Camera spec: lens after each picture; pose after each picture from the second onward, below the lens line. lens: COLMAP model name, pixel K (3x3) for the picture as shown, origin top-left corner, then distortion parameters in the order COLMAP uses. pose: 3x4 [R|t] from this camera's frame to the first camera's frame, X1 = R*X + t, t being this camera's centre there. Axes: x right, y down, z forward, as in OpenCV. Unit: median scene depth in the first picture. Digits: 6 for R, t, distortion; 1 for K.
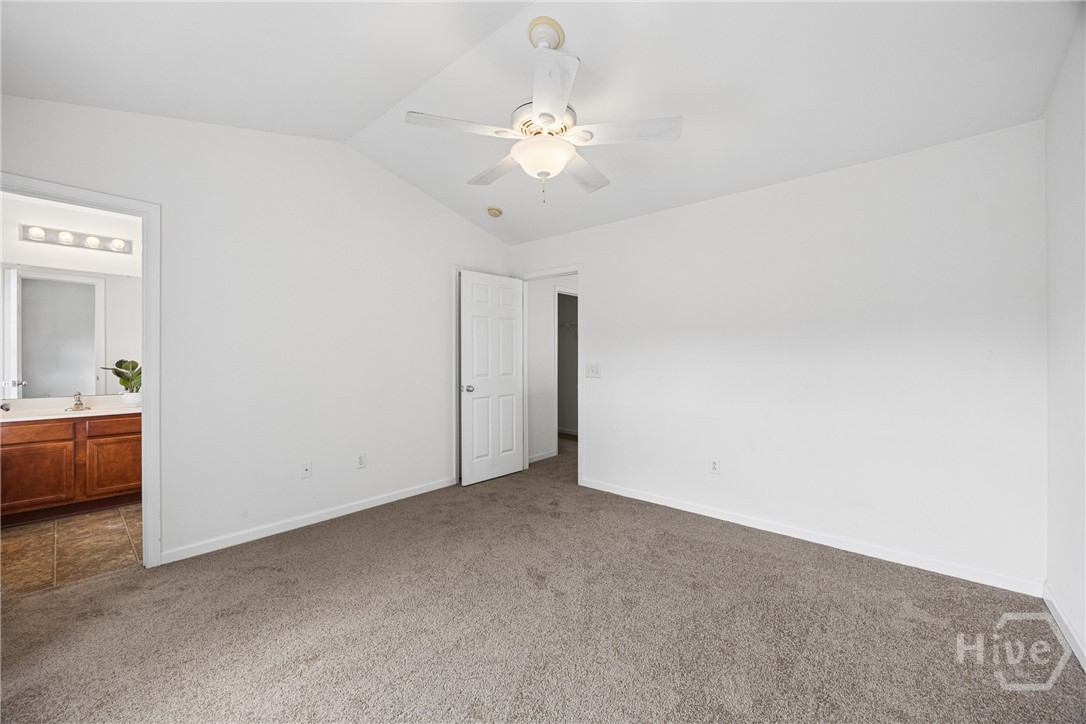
lens RADIAL K [[432.6, 0, 548.0], [0, 432.6, 356.3], [0, 0, 1]] dist [0.001456, -0.000182]
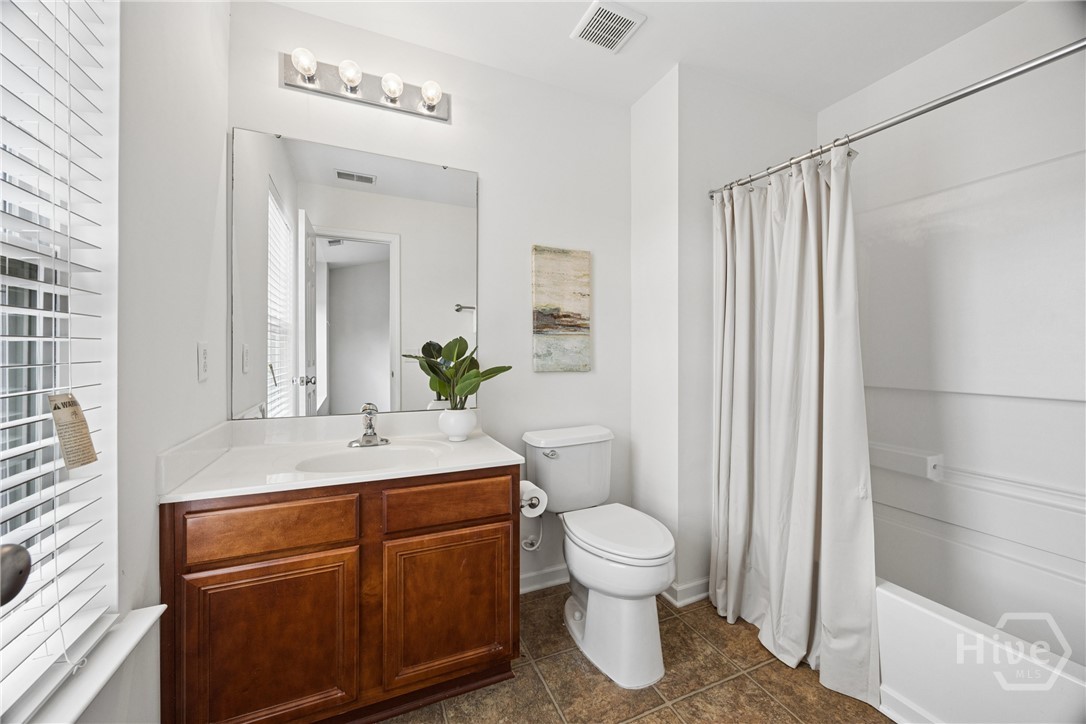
lens RADIAL K [[432.6, 0, 548.0], [0, 432.6, 356.3], [0, 0, 1]] dist [0.001456, -0.000182]
pose [[0.901331, 0.000602, -0.433130, -0.760665], [0.000051, 0.999999, 0.001495, 0.030239], [0.433130, -0.001370, 0.901330, 0.711364]]
